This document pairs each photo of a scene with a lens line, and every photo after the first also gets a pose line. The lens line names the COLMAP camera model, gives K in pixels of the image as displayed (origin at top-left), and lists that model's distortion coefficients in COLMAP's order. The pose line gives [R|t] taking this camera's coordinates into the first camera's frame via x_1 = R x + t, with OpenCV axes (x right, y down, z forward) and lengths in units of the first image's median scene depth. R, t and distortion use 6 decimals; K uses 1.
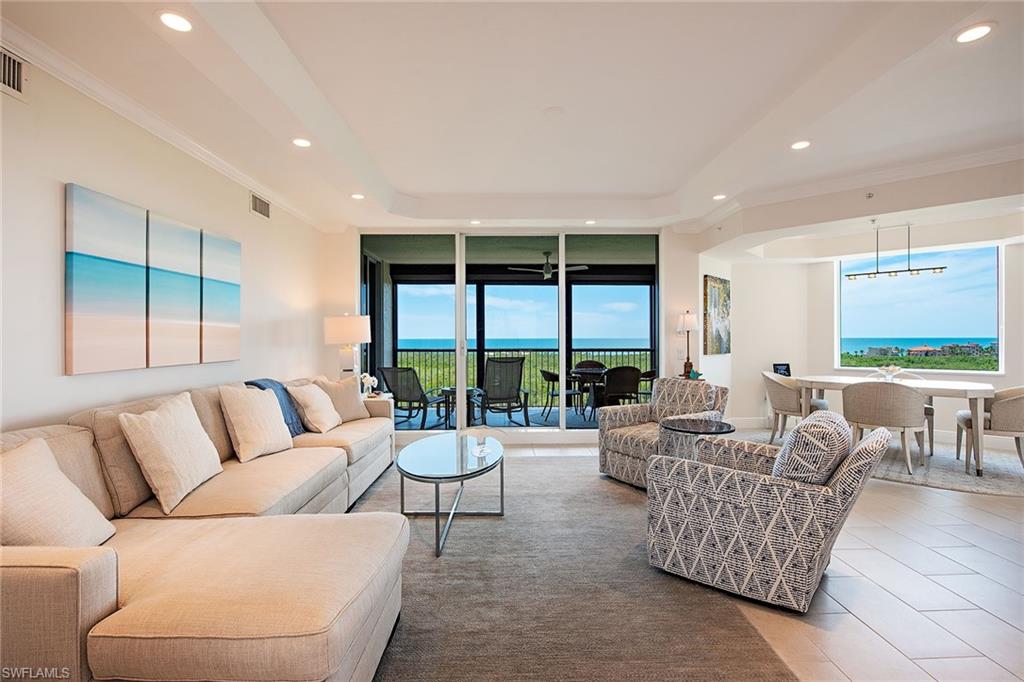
lens RADIAL K [[467.2, 0, 512.0], [0, 467.2, 341.0], [0, 0, 1]] dist [-0.001018, -0.000304]
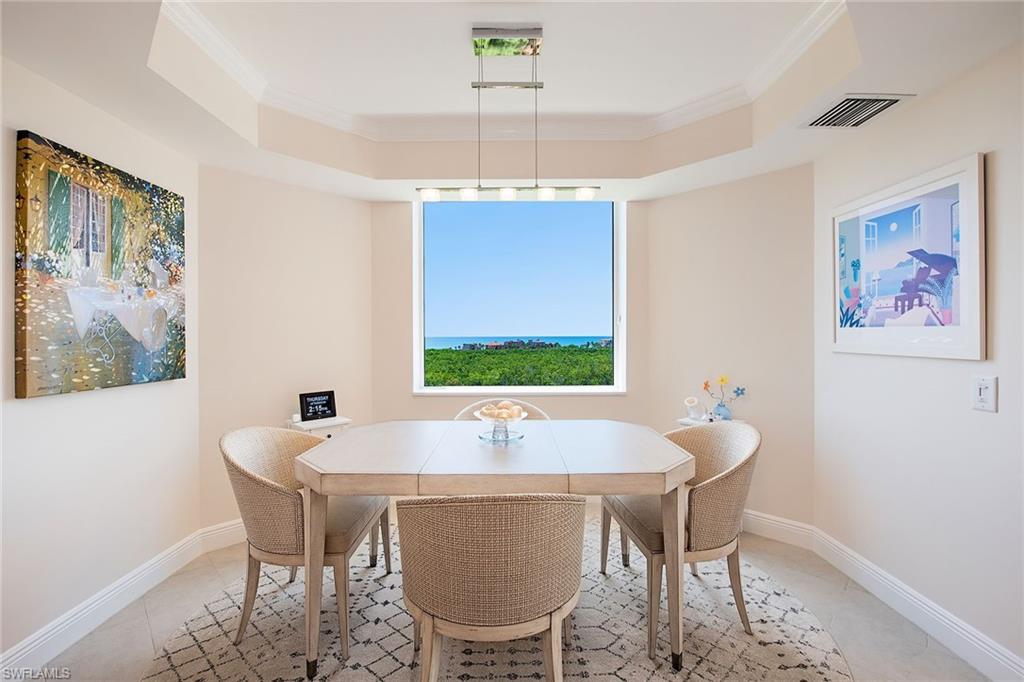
lens RADIAL K [[438.7, 0, 510.5], [0, 438.7, 335.9], [0, 0, 1]] dist [-0.000007, -0.000034]
pose [[0.725565, -0.000362, 0.688154, 0.449631], [0.006265, 0.999962, -0.006080, -0.006409], [-0.688125, 0.008723, 0.725539, 0.584149]]
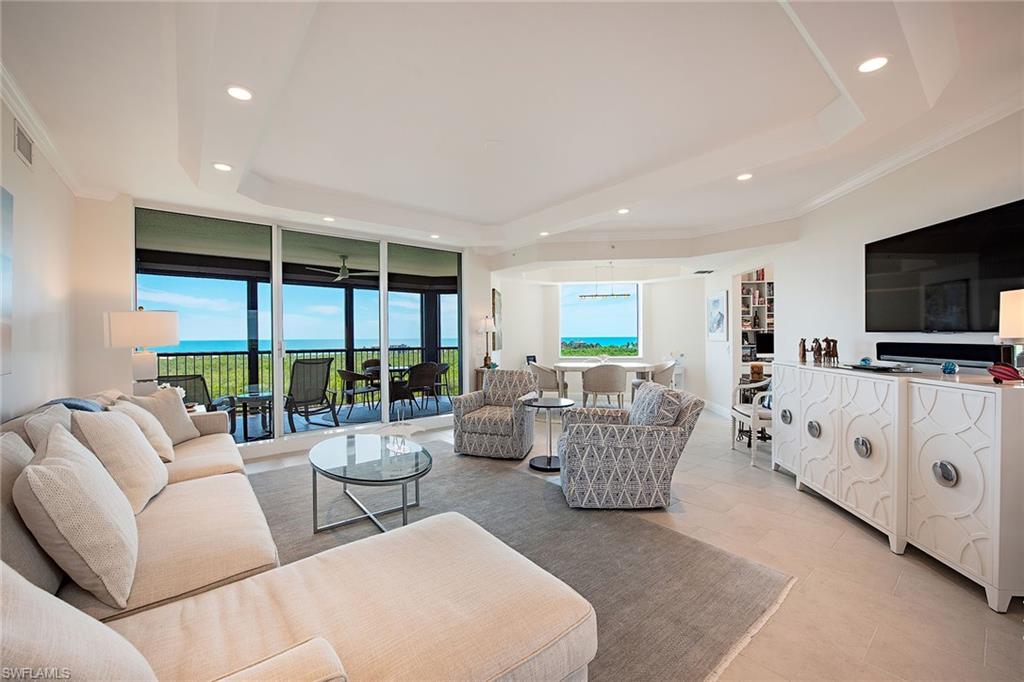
lens RADIAL K [[407.5, 0, 512.0], [0, 407.5, 341.0], [0, 0, 1]] dist [-0.000608, -0.000126]
pose [[0.792011, -0.009747, 0.610428, -0.234684], [0.010177, 0.999944, 0.002761, 0.000213], [-0.610421, 0.004026, 0.792067, 0.077448]]
